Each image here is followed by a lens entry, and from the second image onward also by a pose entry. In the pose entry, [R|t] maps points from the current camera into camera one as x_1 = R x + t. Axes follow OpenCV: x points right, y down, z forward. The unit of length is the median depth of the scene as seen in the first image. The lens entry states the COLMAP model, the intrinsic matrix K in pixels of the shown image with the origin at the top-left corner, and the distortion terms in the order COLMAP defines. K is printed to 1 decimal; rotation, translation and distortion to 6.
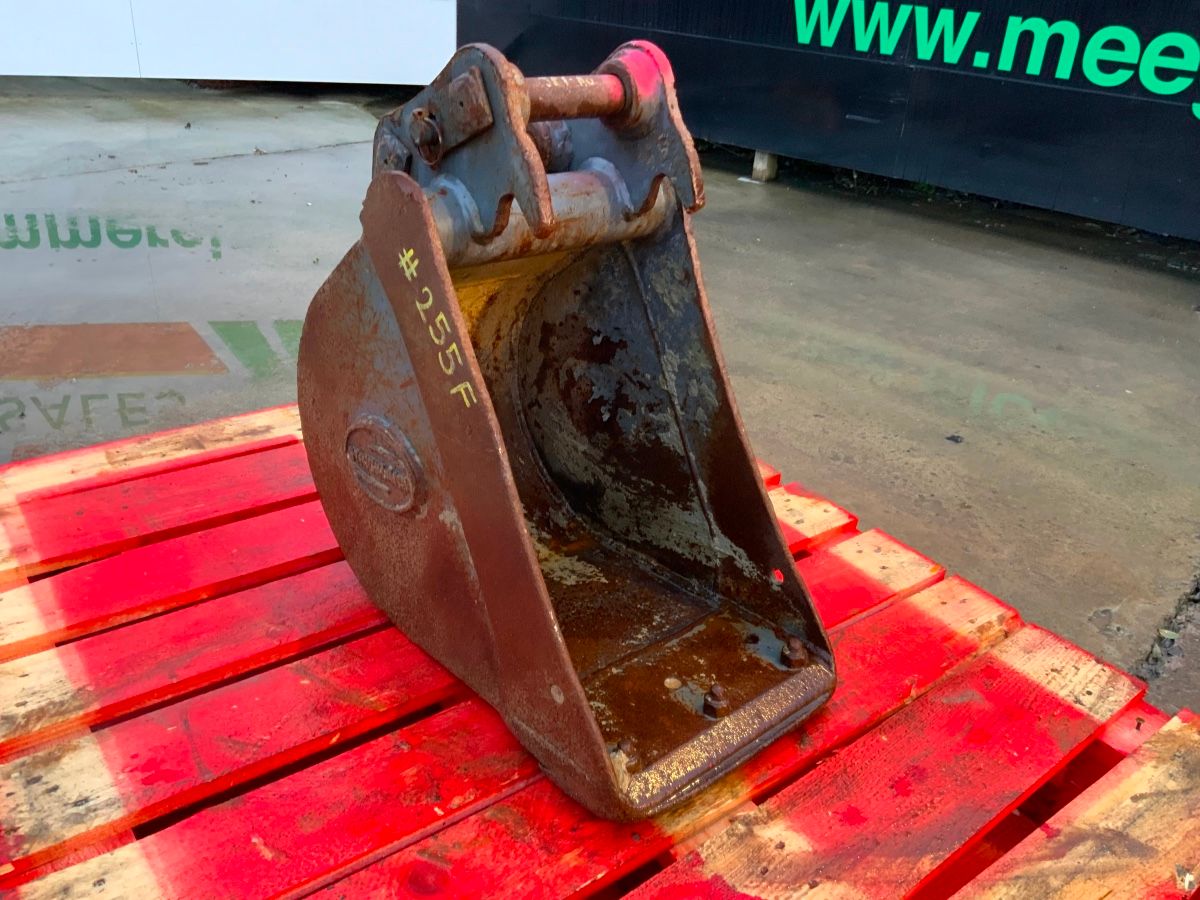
lens RADIAL K [[989.6, 0, 596.3], [0, 989.6, 455.1], [0, 0, 1]] dist [0.070390, -0.129747]
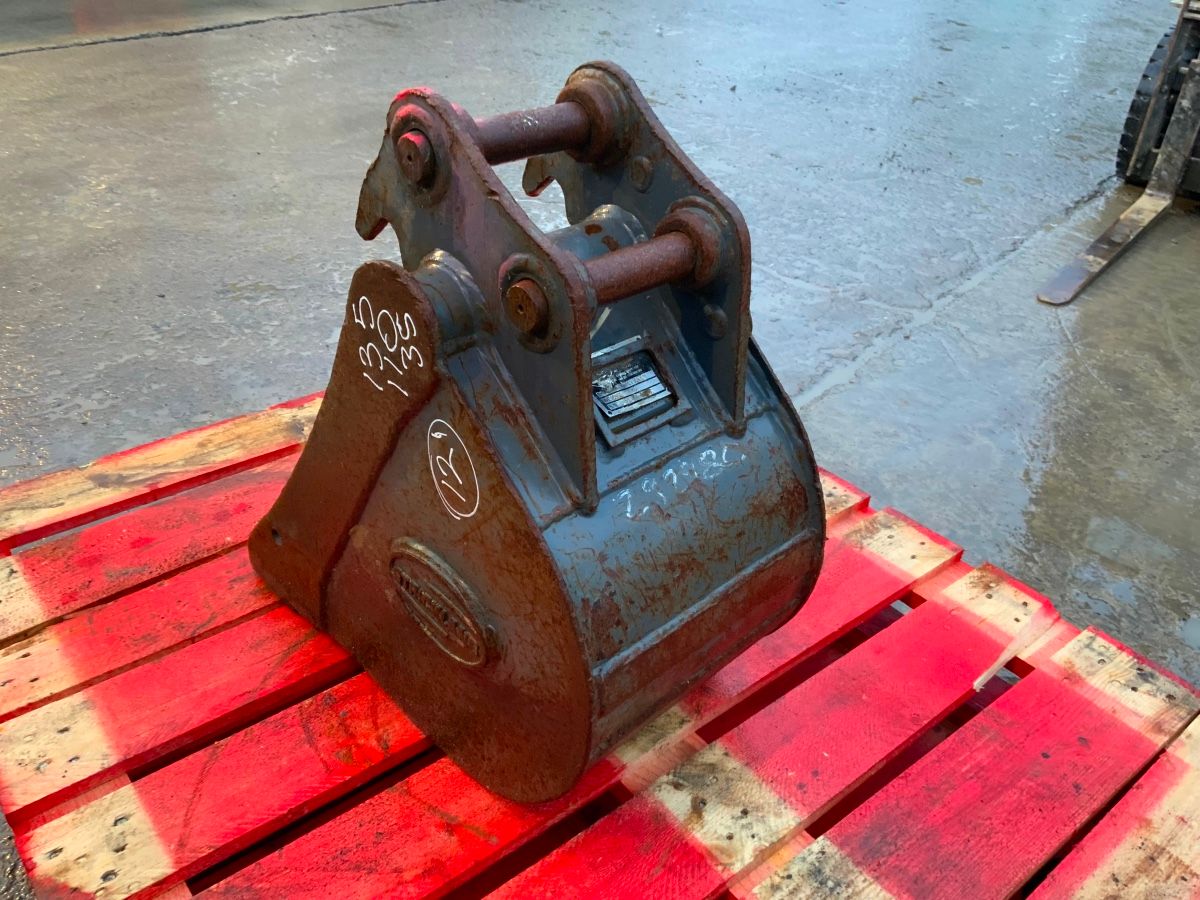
lens RADIAL K [[983.5, 0, 603.0], [0, 983.5, 453.5], [0, 0, 1]] dist [0.065147, -0.096921]
pose [[-0.991000, -0.073083, -0.112150, -0.022942], [-0.133556, 0.483275, 0.865221, -0.857777], [-0.009034, 0.872413, -0.488686, 1.448777]]
